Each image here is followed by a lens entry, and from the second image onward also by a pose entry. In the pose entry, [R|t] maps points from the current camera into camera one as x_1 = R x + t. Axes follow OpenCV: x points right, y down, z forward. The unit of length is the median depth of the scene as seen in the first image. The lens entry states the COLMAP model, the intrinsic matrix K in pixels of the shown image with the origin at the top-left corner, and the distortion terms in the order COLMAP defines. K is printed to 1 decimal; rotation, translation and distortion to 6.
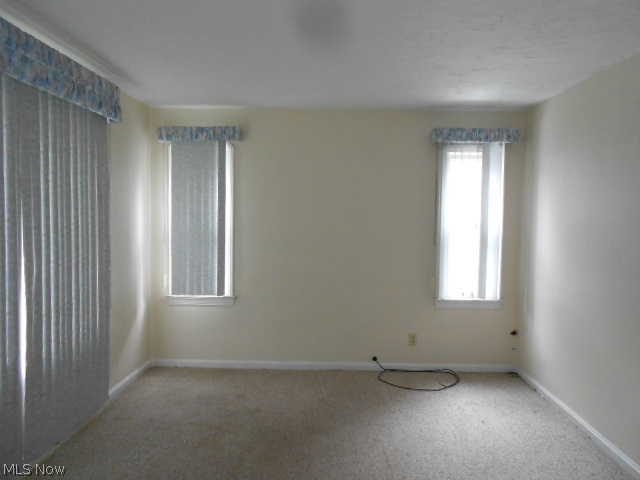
lens RADIAL K [[499.0, 0, 319.9], [0, 499.0, 253.1], [0, 0, 1]] dist [-0.001130, -0.001281]
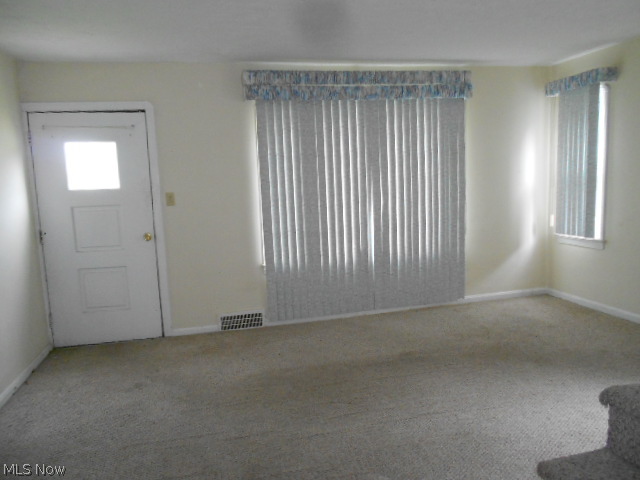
lens RADIAL K [[499.0, 0, 319.9], [0, 499.0, 253.1], [0, 0, 1]] dist [-0.001130, -0.001281]
pose [[0.249895, 0.121114, -0.960668, 0.665720], [-0.017795, 0.992553, 0.120505, 0.001983], [0.968109, -0.013019, 0.250189, 0.204515]]
